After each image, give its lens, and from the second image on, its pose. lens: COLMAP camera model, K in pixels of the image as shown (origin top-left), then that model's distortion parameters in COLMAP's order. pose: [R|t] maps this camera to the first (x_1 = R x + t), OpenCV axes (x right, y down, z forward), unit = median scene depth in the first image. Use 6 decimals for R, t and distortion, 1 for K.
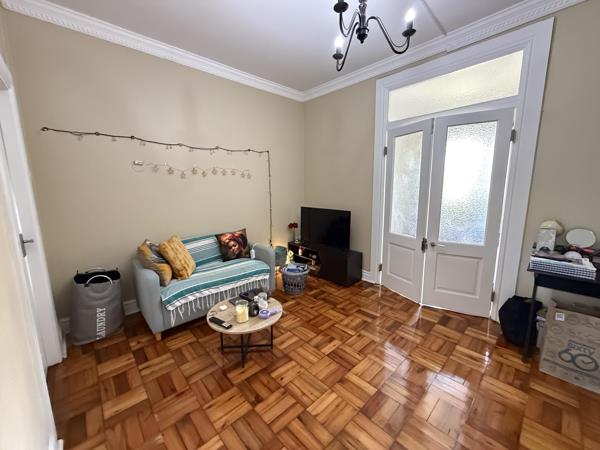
lens RADIAL K [[240.1, 0, 298.5], [0, 240.1, 225.1], [0, 0, 1]] dist [-0.000204, 0.000057]
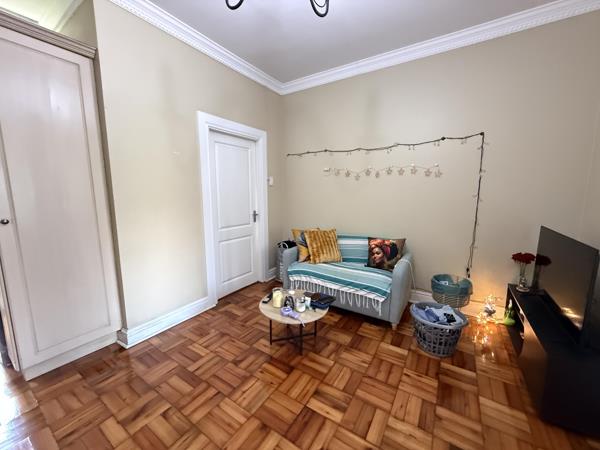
lens RADIAL K [[240.1, 0, 298.5], [0, 240.1, 225.1], [0, 0, 1]] dist [-0.000204, 0.000057]
pose [[0.239498, 0.147401, -0.959642, 0.592160], [-0.156435, 0.981352, 0.111694, -0.083440], [0.958211, 0.123371, 0.258091, 0.550062]]
